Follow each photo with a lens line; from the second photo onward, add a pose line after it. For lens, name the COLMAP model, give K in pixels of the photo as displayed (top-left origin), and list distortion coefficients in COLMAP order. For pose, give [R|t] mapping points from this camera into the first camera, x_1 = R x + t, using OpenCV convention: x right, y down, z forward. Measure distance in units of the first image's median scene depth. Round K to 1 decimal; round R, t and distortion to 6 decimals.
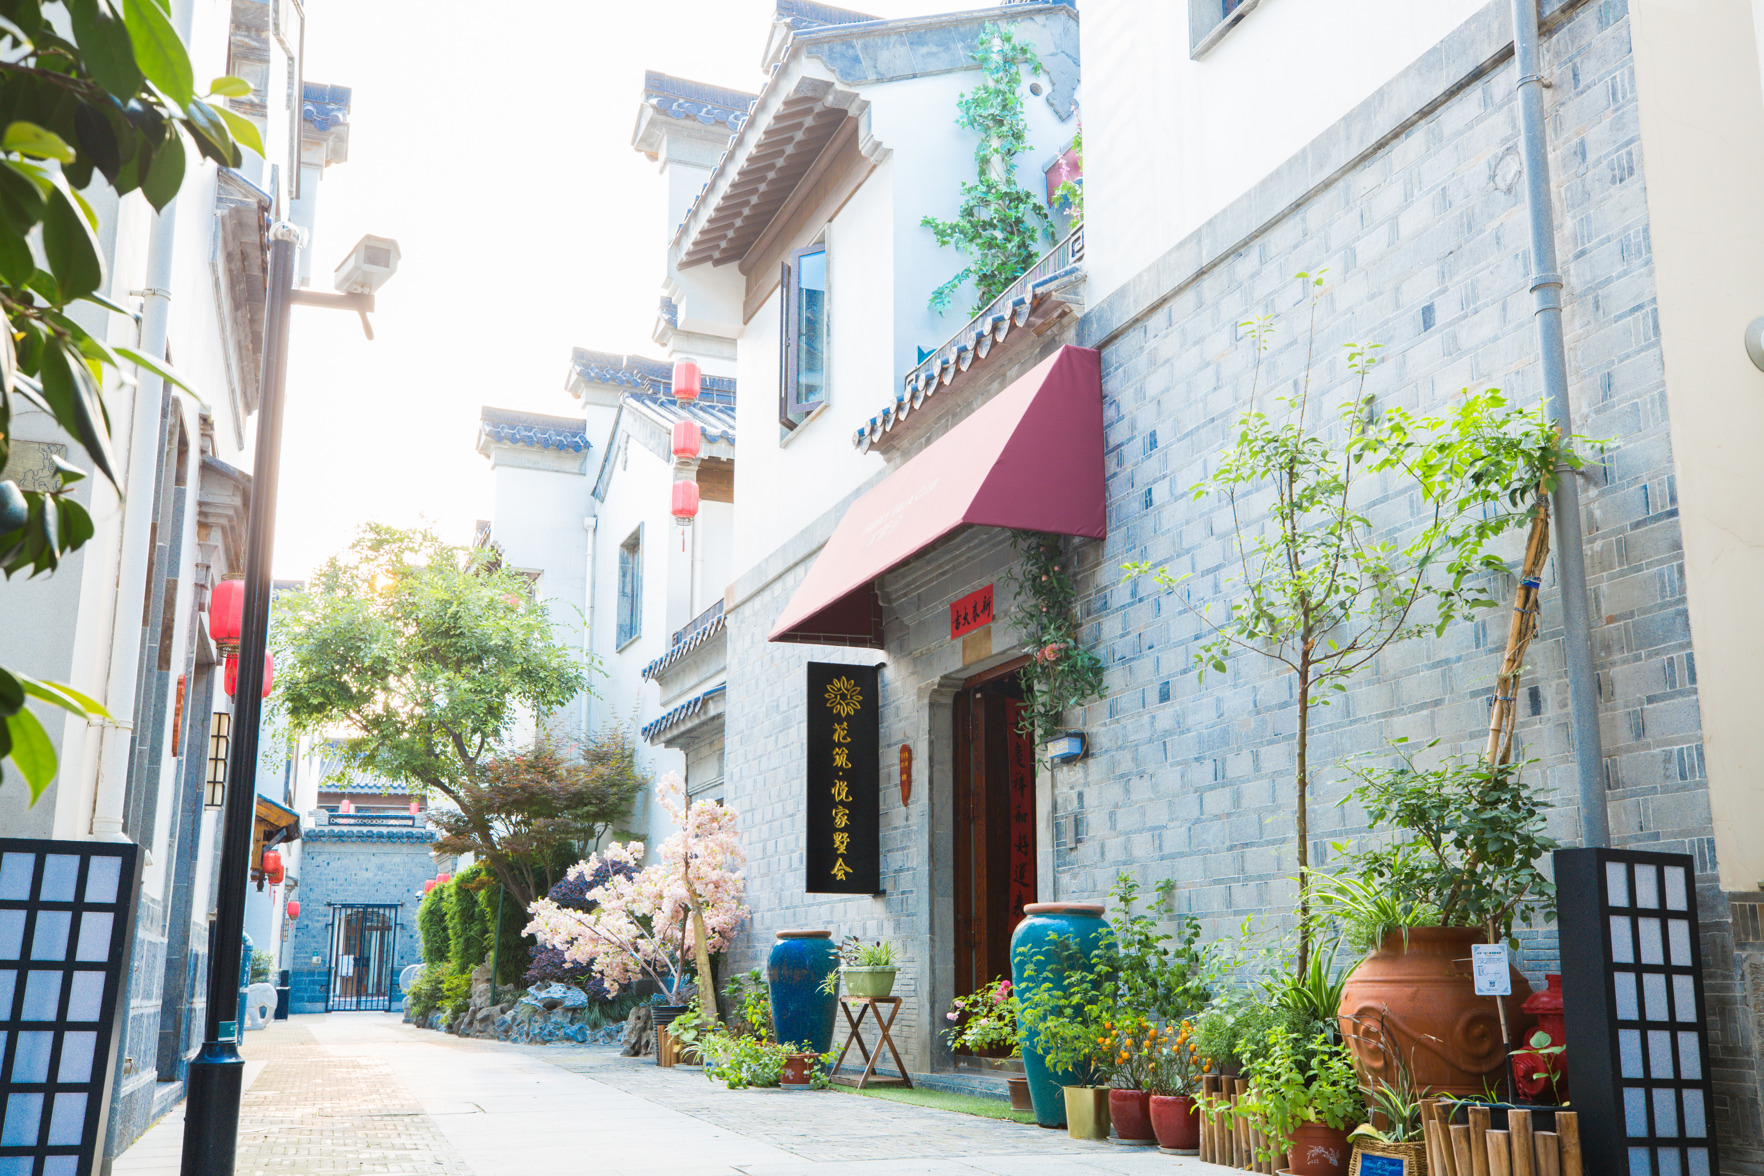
lens RADIAL K [[1763.6, 0, 873.7], [0, 1763.6, 586.8], [0, 0, 1]] dist [0.047807, 0.000000]
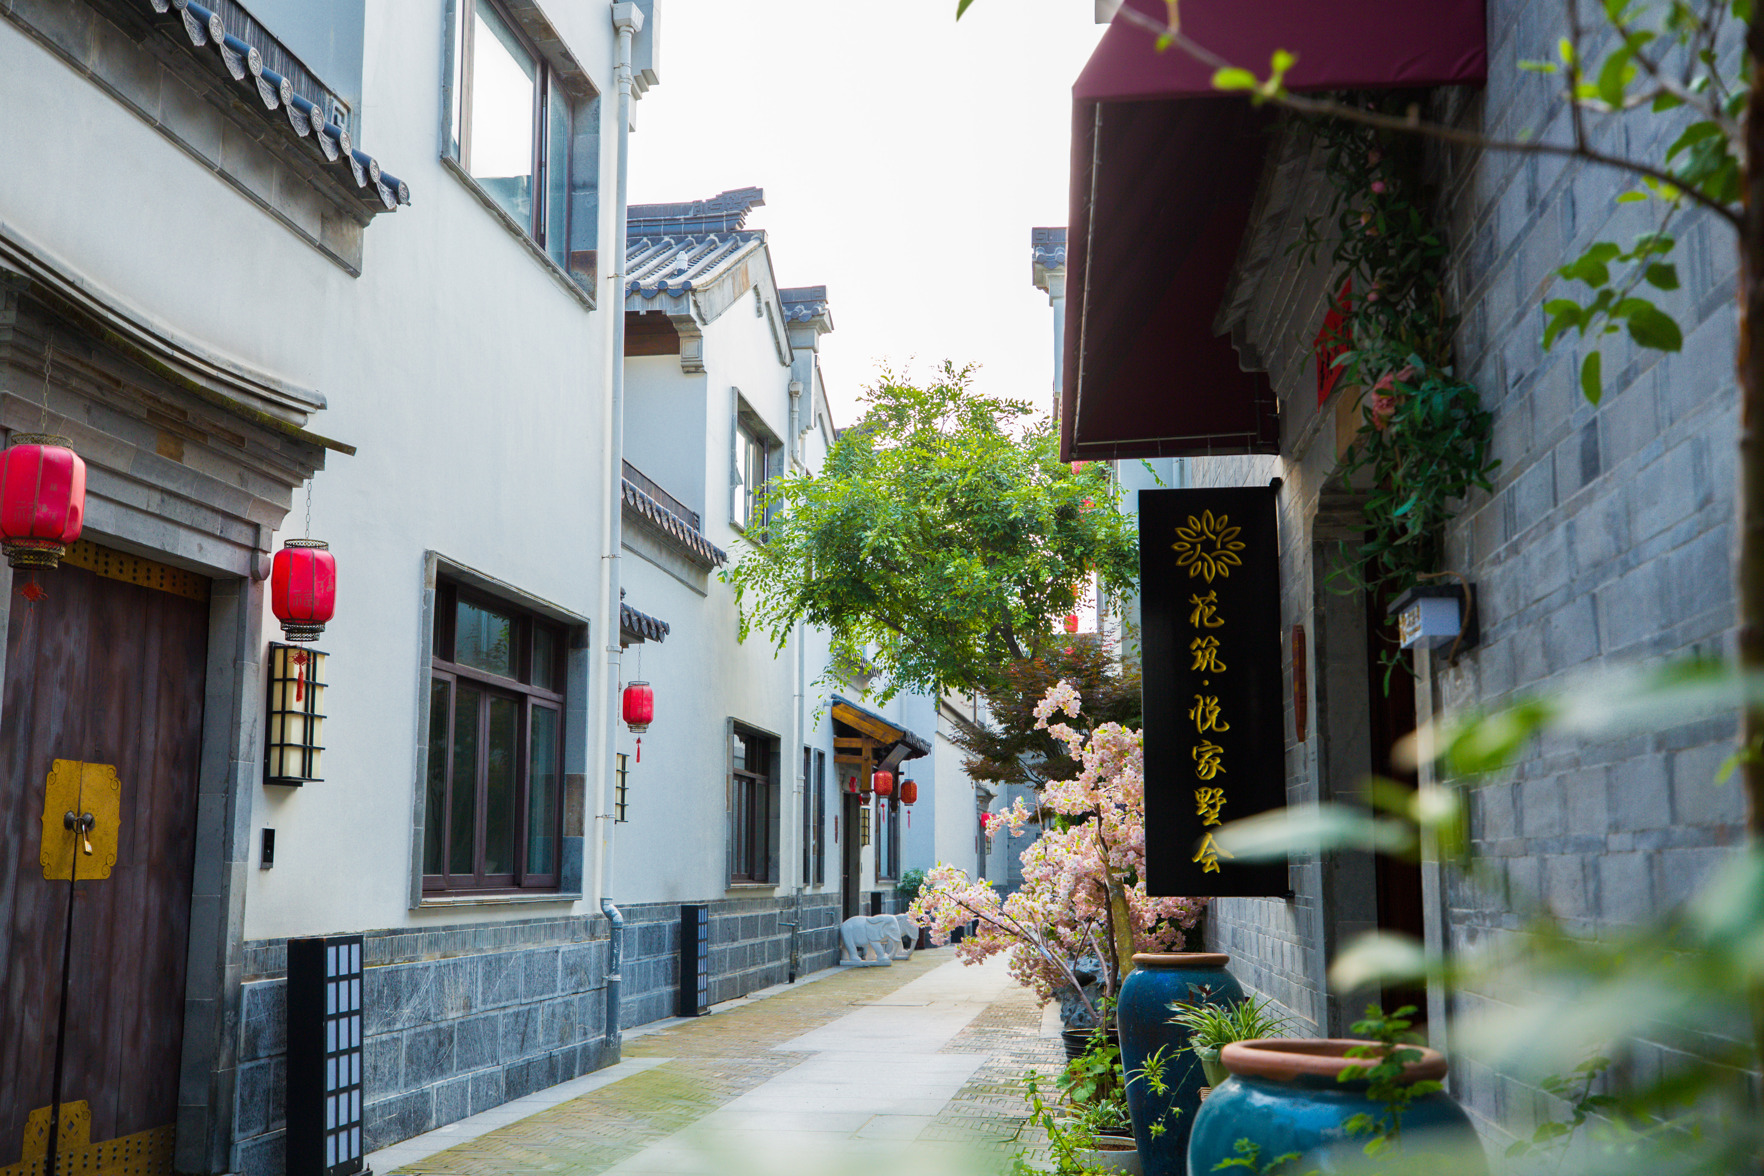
lens RADIAL K [[1745.0, 0, 882.2], [0, 1745.0, 599.5], [0, 0, 1]] dist [-0.001432, 0.000000]
pose [[0.890454, -0.072436, -0.449271, 0.137578], [0.105419, 0.993230, 0.048801, 0.040877], [0.442695, -0.090816, 0.892061, 0.453733]]
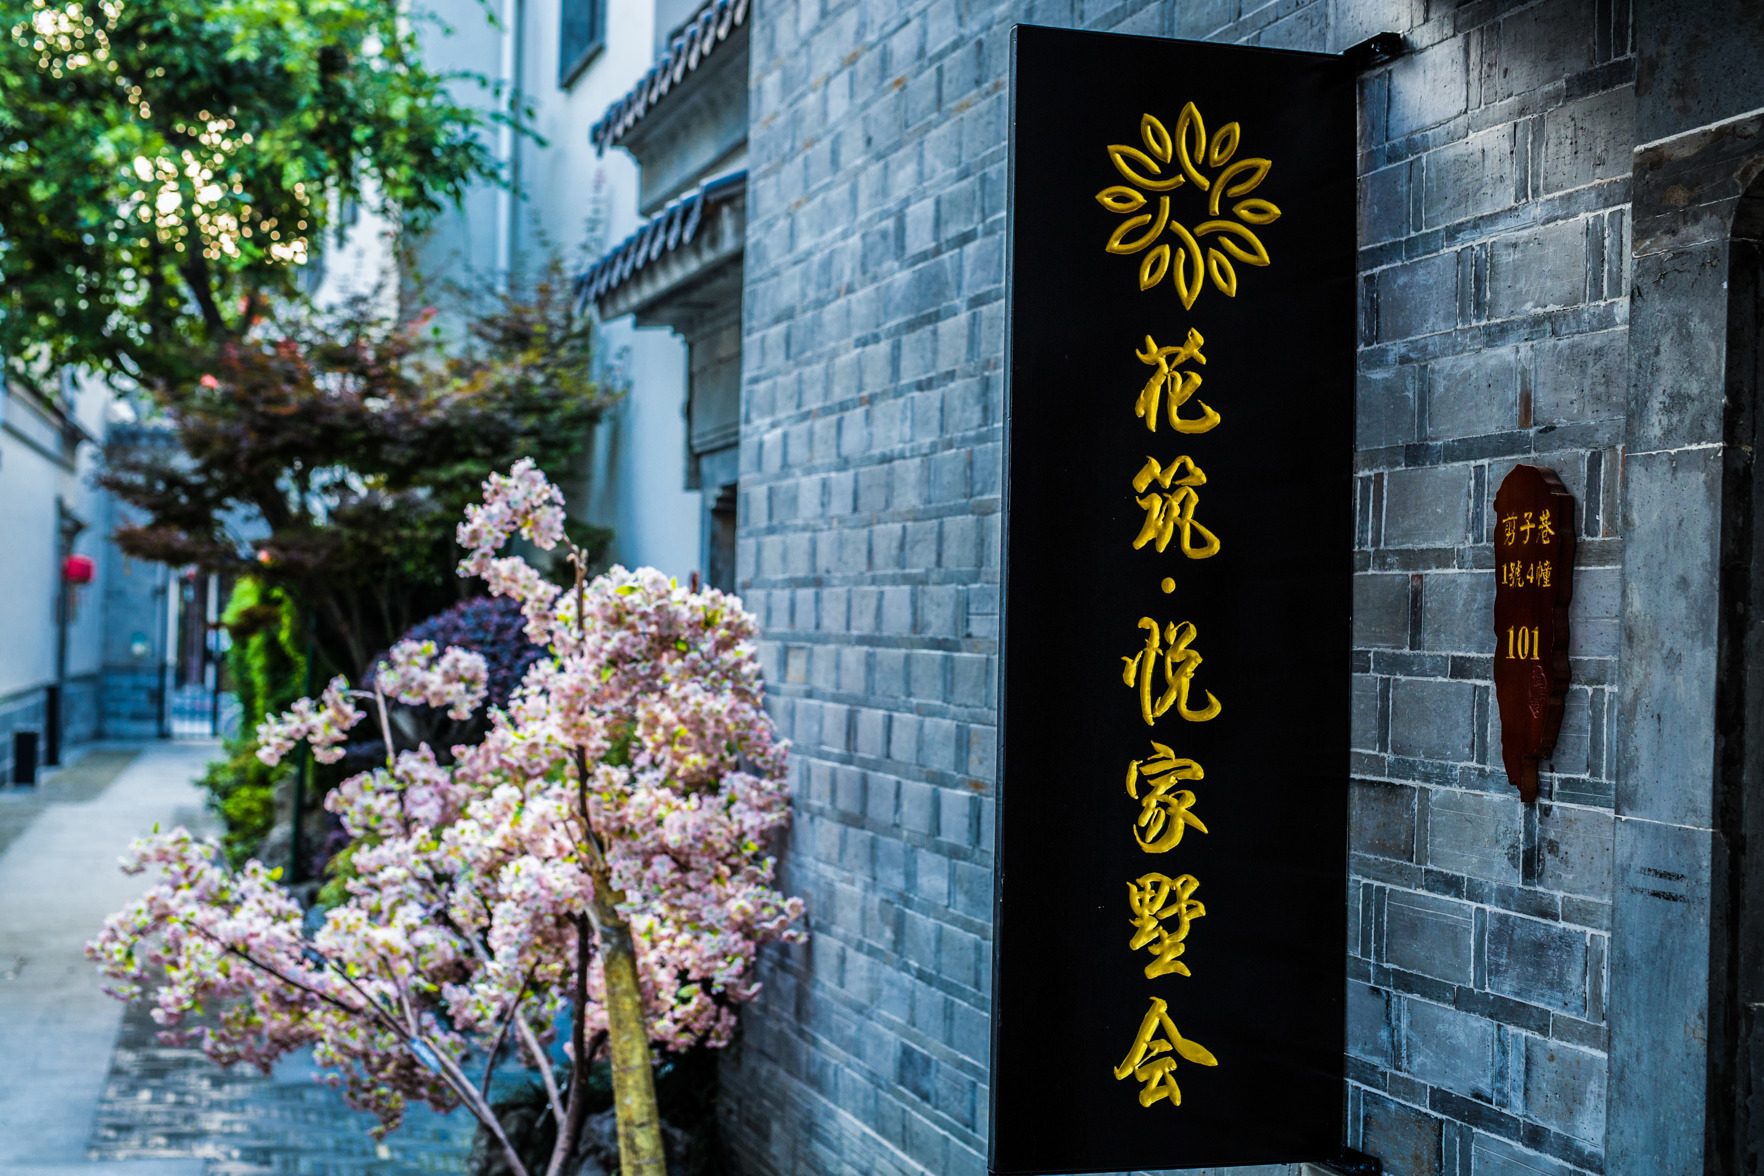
lens RADIAL K [[2544.6, 0, 881.7], [0, 2544.6, 576.5], [0, 0, 1]] dist [-0.003076, 0.000000]
pose [[0.996307, 0.023506, -0.082580, -0.027043], [-0.005702, 0.977784, 0.209536, 0.042699], [0.085671, -0.208292, 0.974307, 0.697511]]
